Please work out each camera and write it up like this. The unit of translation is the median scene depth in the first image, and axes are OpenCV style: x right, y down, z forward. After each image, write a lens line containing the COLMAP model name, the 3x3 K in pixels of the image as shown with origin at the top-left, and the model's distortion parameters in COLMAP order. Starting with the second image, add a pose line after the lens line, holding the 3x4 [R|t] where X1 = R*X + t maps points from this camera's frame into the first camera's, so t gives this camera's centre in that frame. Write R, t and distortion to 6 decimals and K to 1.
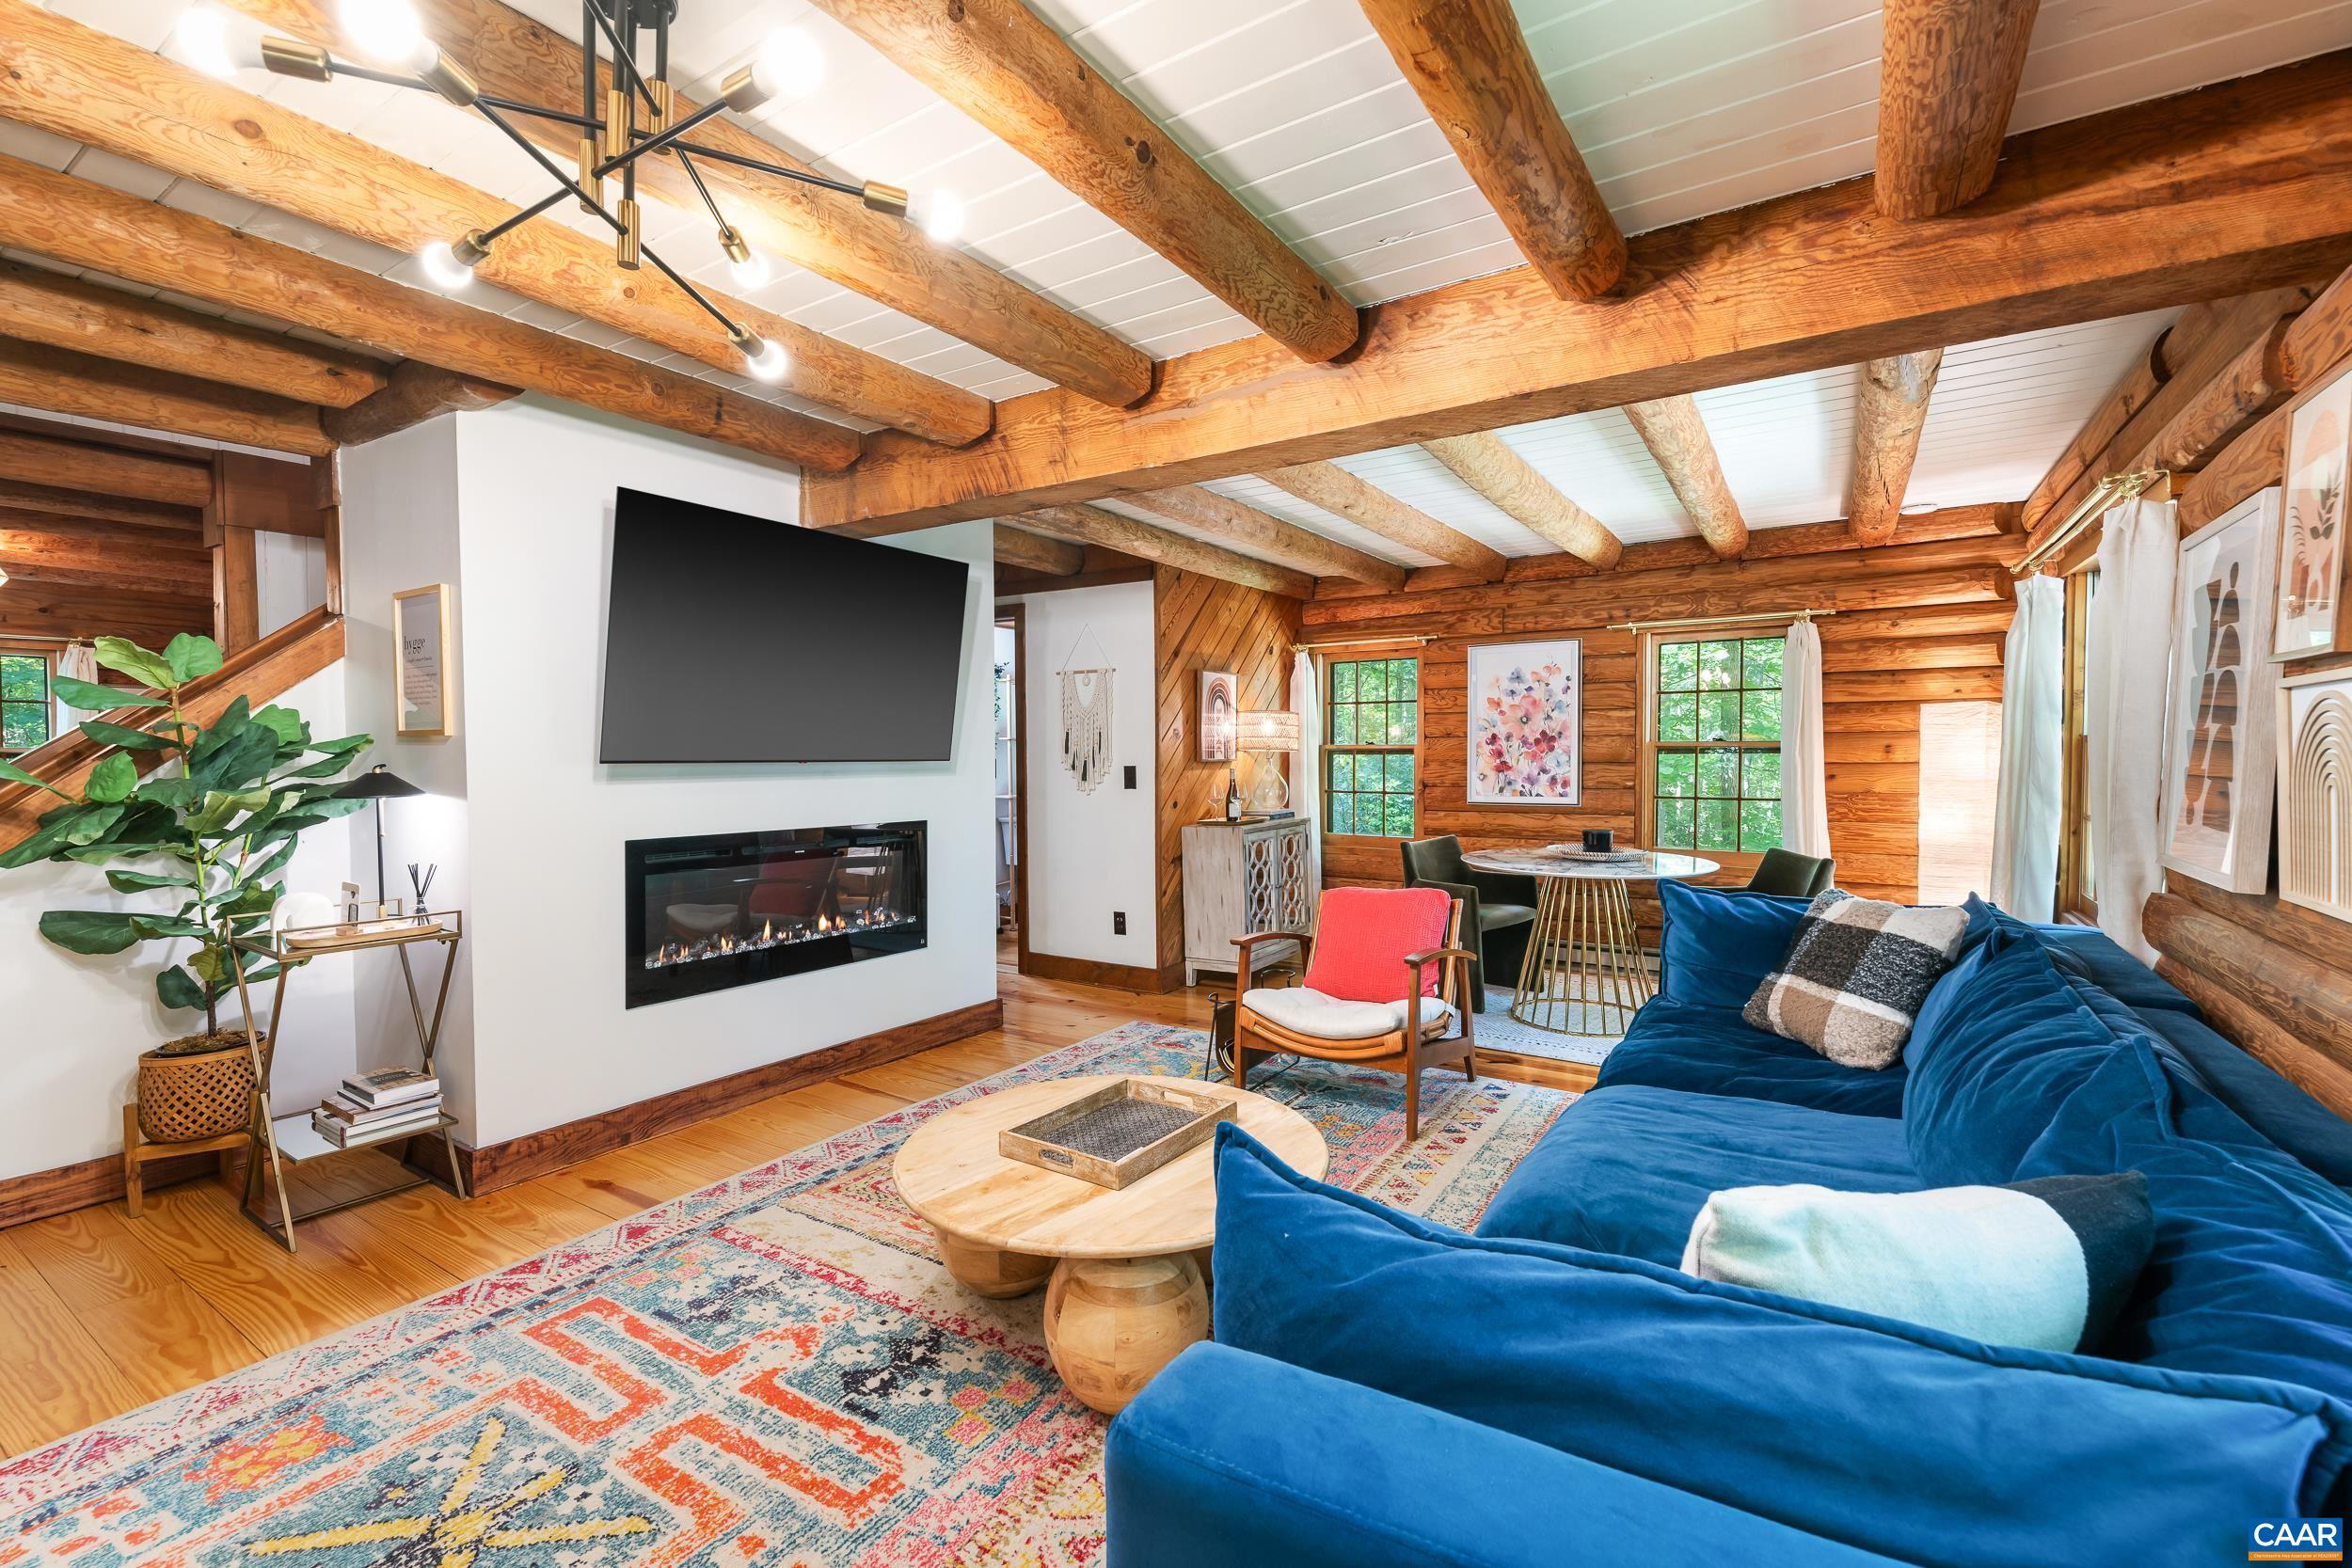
lens RADIAL K [[1009.9, 0, 1176.0], [0, 1009.9, 784.0], [0, 0, 1]] dist [0.000289, -0.000969]
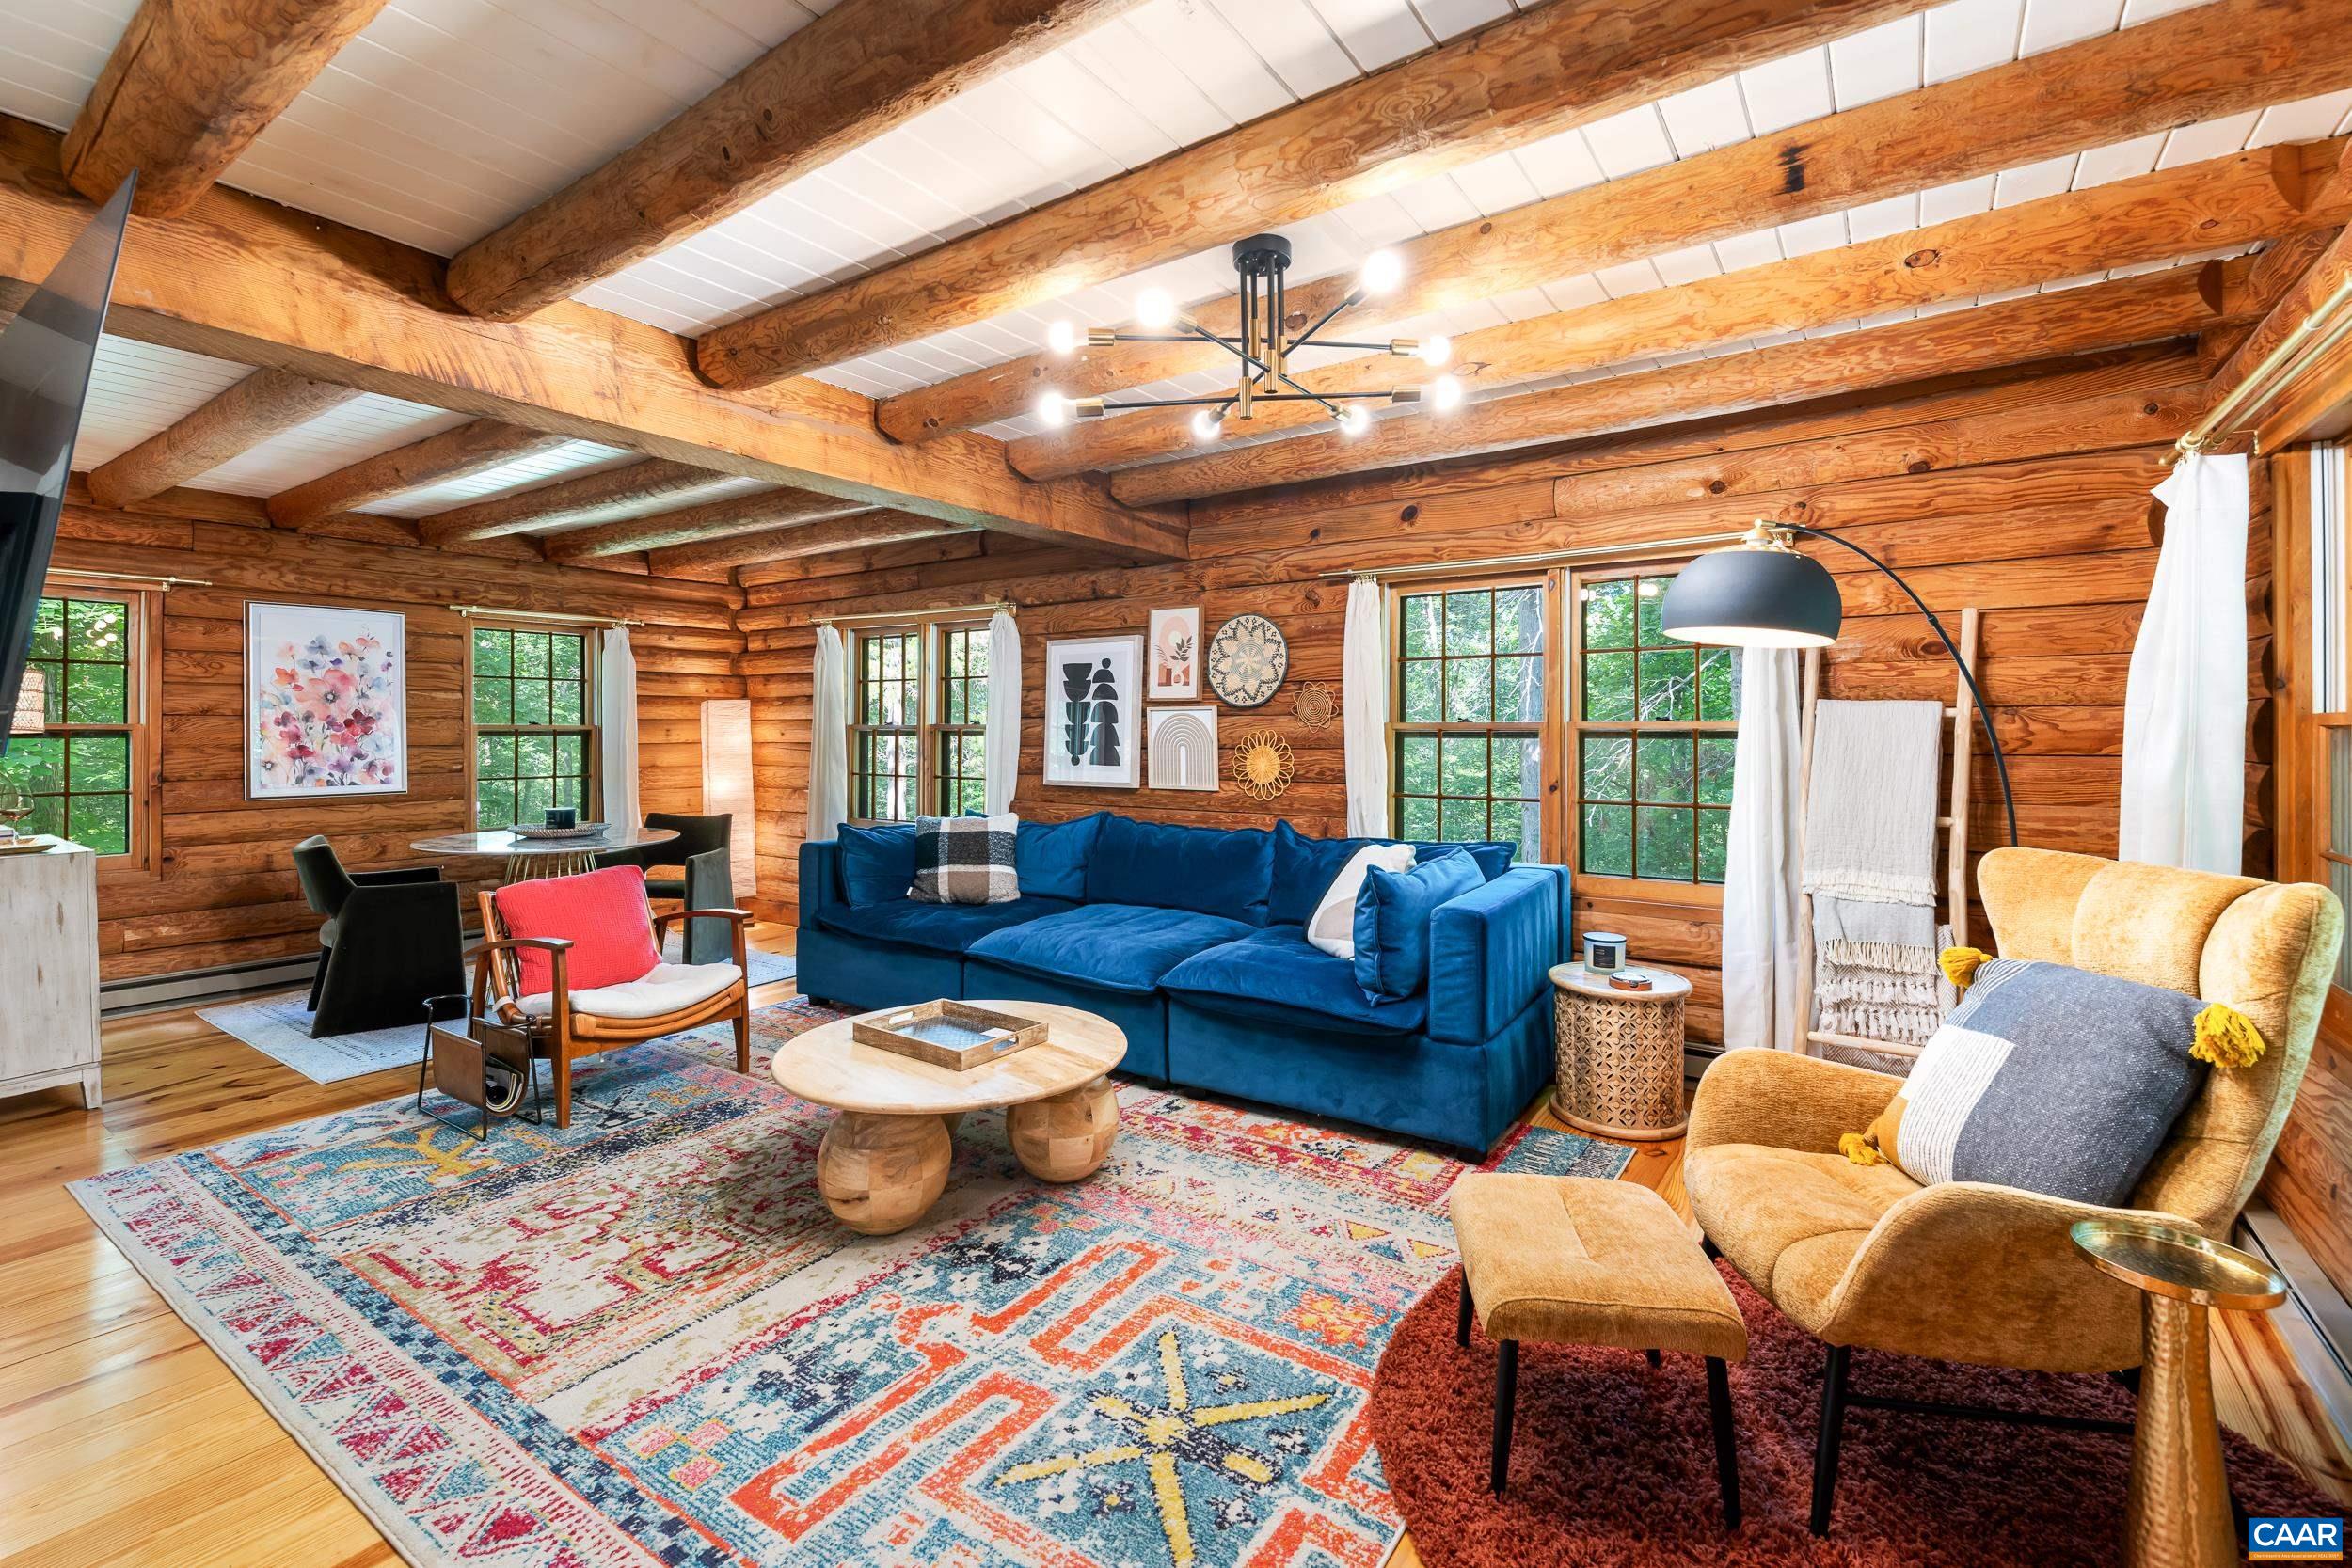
lens RADIAL K [[1038.2, 0, 1167.4], [0, 1038.2, 725.9], [0, 0, 1]] dist [0.009142, -0.005556]
pose [[0.037947, 0.010525, 0.999224, -0.539042], [0.033241, 0.999378, -0.011789, -0.005455], [-0.998727, 0.033662, 0.037574, 0.270093]]
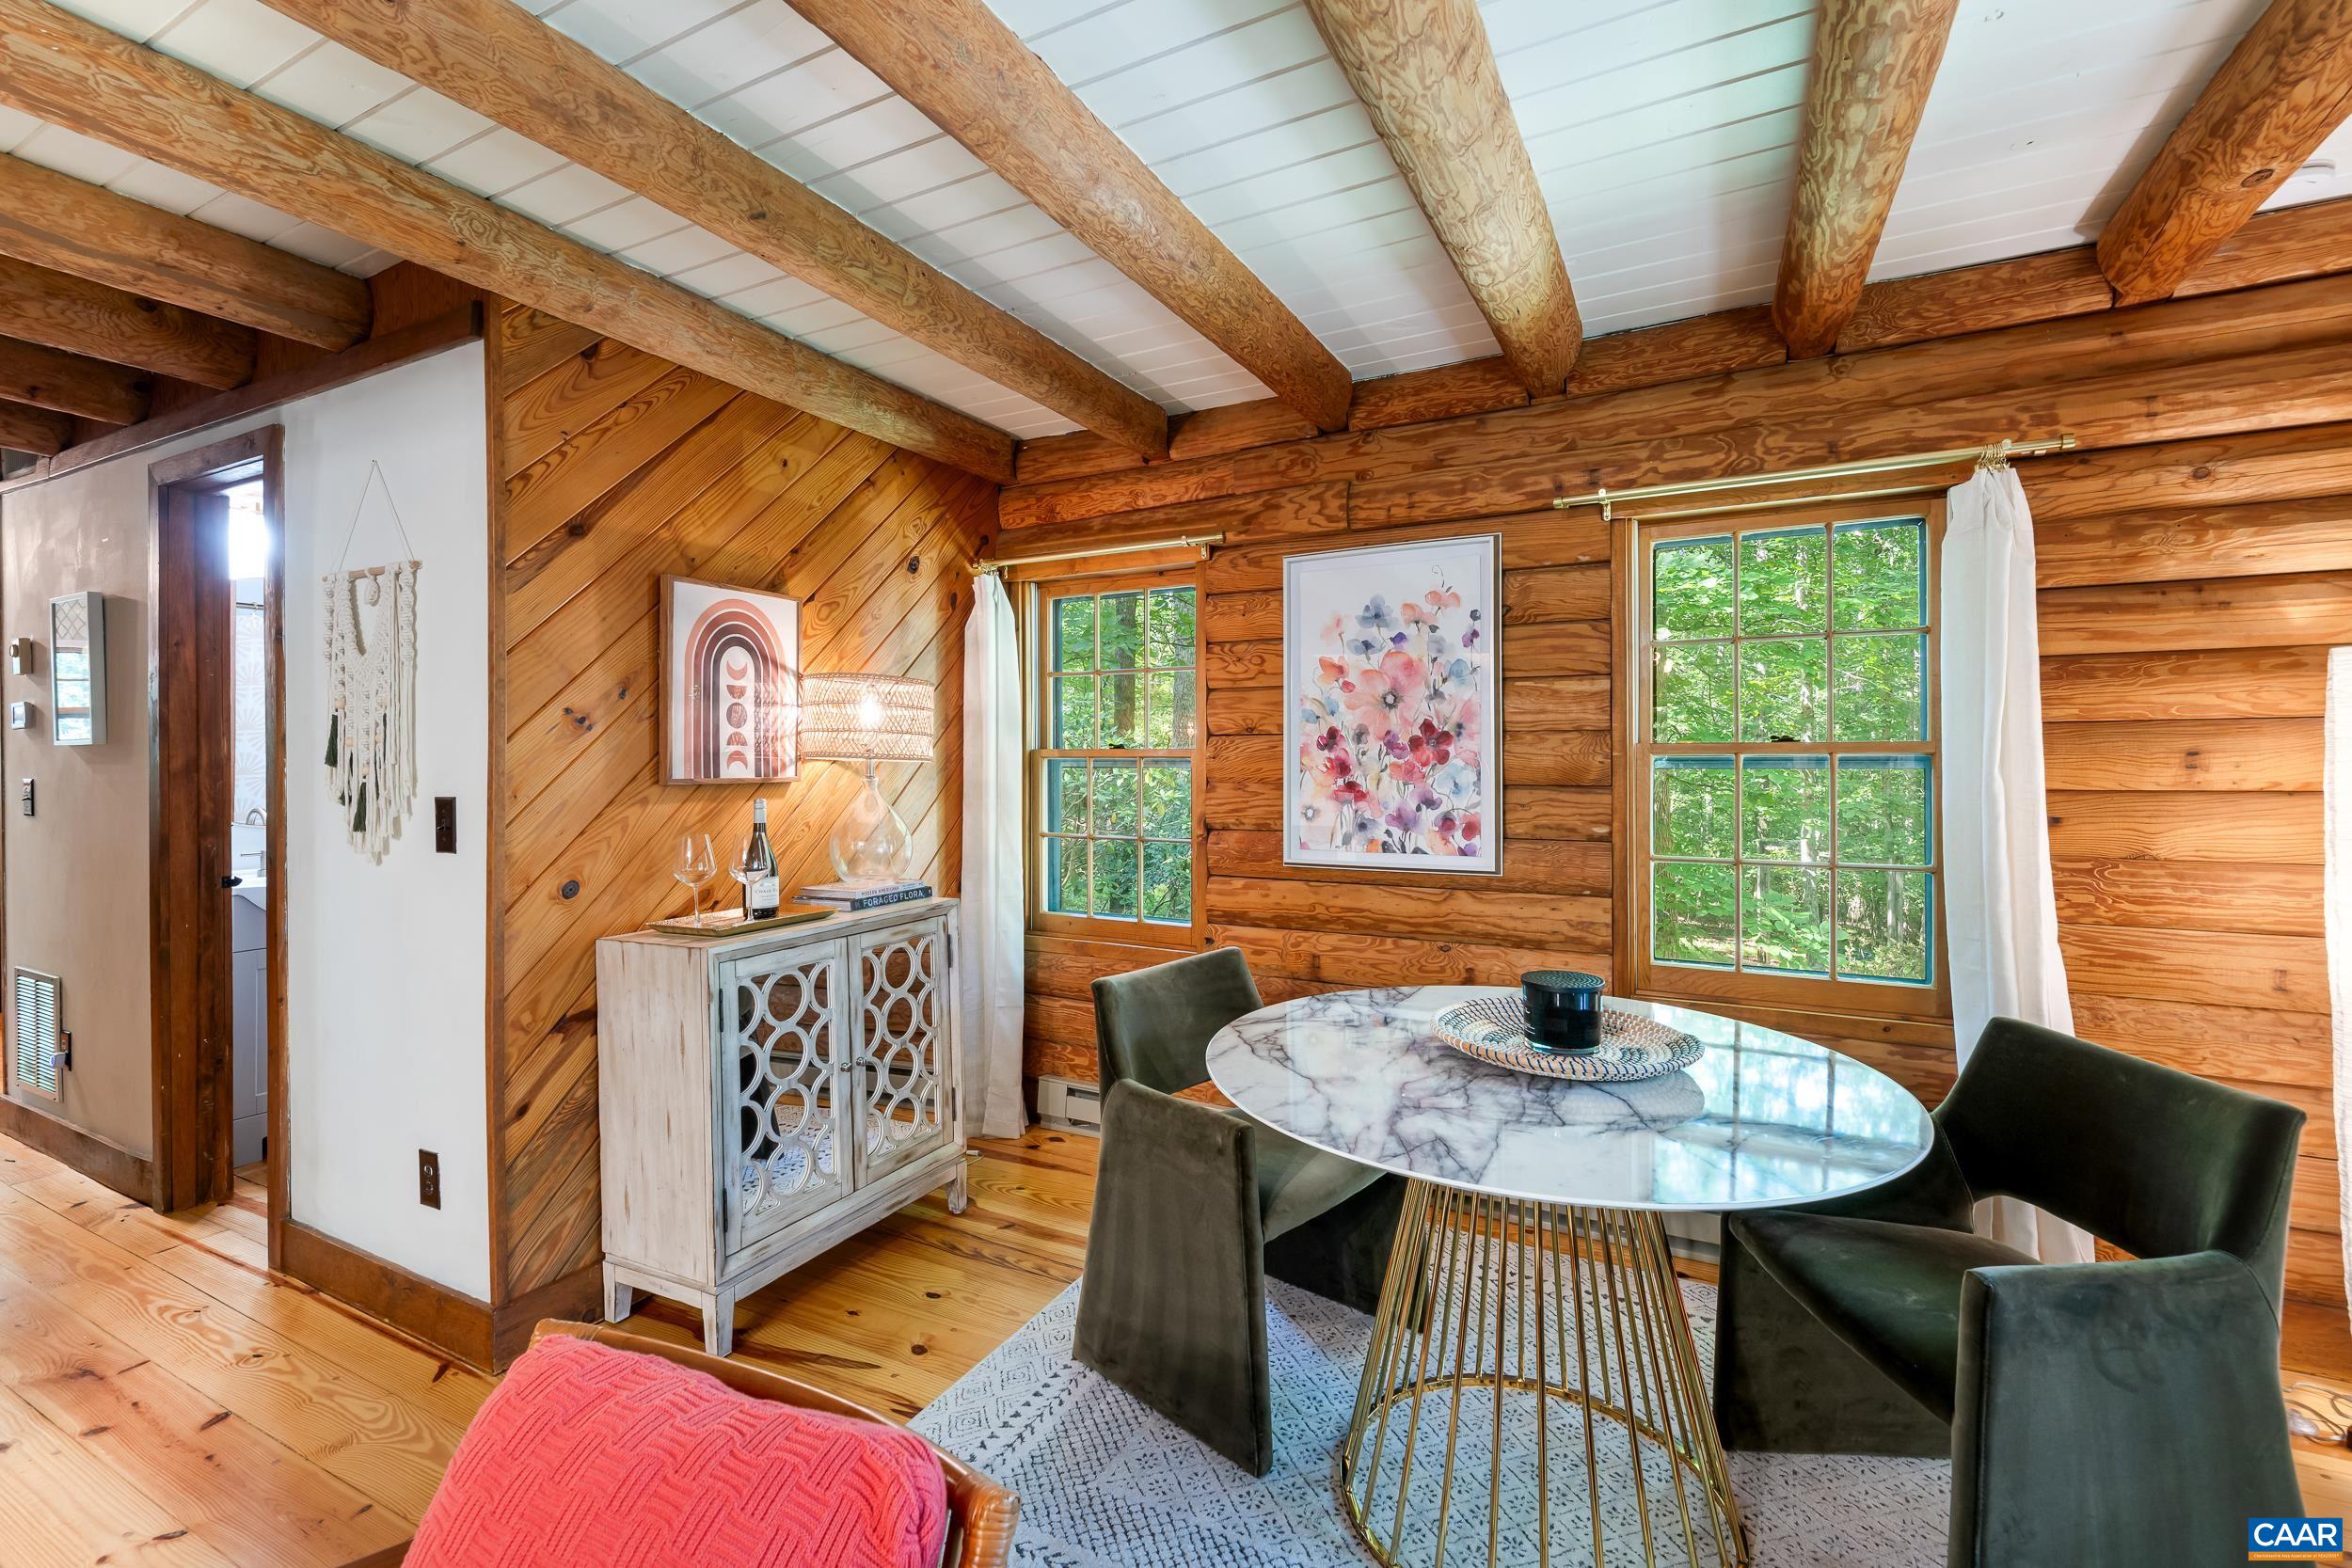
lens RADIAL K [[1016.7, 0, 1180.8], [0, 1016.7, 763.8], [0, 0, 1]] dist [0.000423, -0.000252]
pose [[0.995096, 0.001496, 0.098907, 0.201829], [0.001367, 0.999582, -0.028876, -0.018391], [-0.098909, 0.028870, 0.994678, 0.536152]]
